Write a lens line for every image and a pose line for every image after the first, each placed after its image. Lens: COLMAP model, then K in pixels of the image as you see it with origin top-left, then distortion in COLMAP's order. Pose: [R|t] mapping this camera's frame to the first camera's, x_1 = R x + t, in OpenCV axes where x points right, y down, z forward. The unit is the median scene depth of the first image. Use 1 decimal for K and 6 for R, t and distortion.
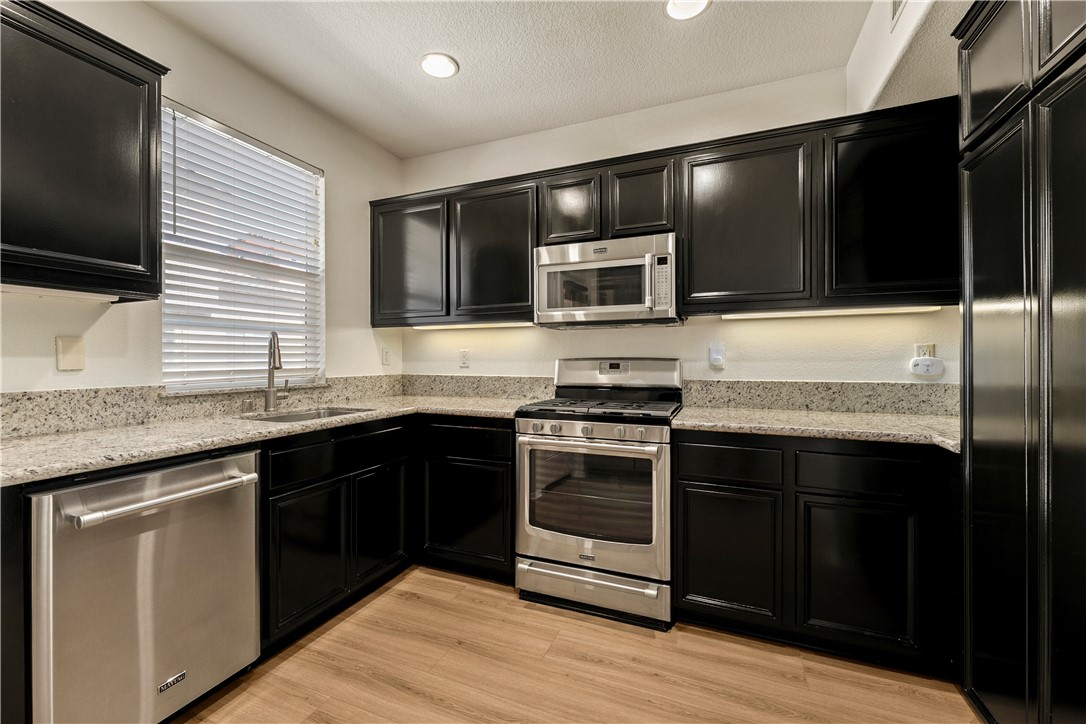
lens RADIAL K [[444.1, 0, 538.1], [0, 444.1, 358.4], [0, 0, 1]] dist [-0.001077, -0.000230]
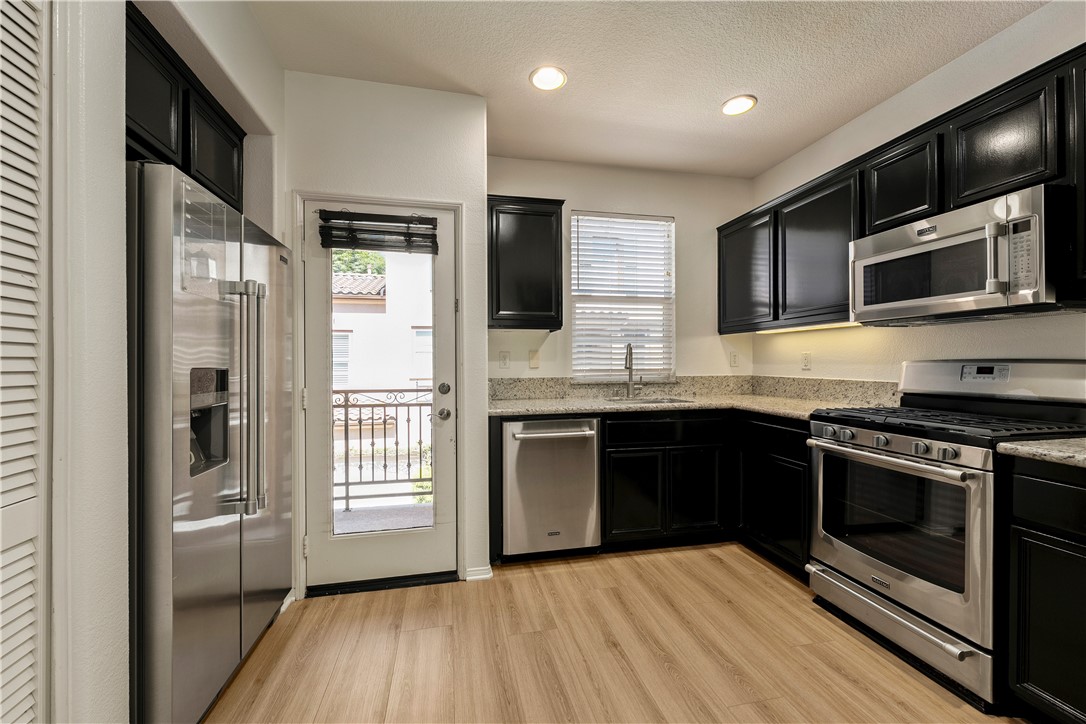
lens RADIAL K [[434.8, 0, 538.5], [0, 434.8, 360.1], [0, 0, 1]] dist [-0.001088, 0.000386]
pose [[0.565132, -0.004672, -0.824988, 0.417218], [0.004149, 0.999987, -0.002821, -0.001569], [0.824990, -0.001829, 0.565144, -0.061507]]
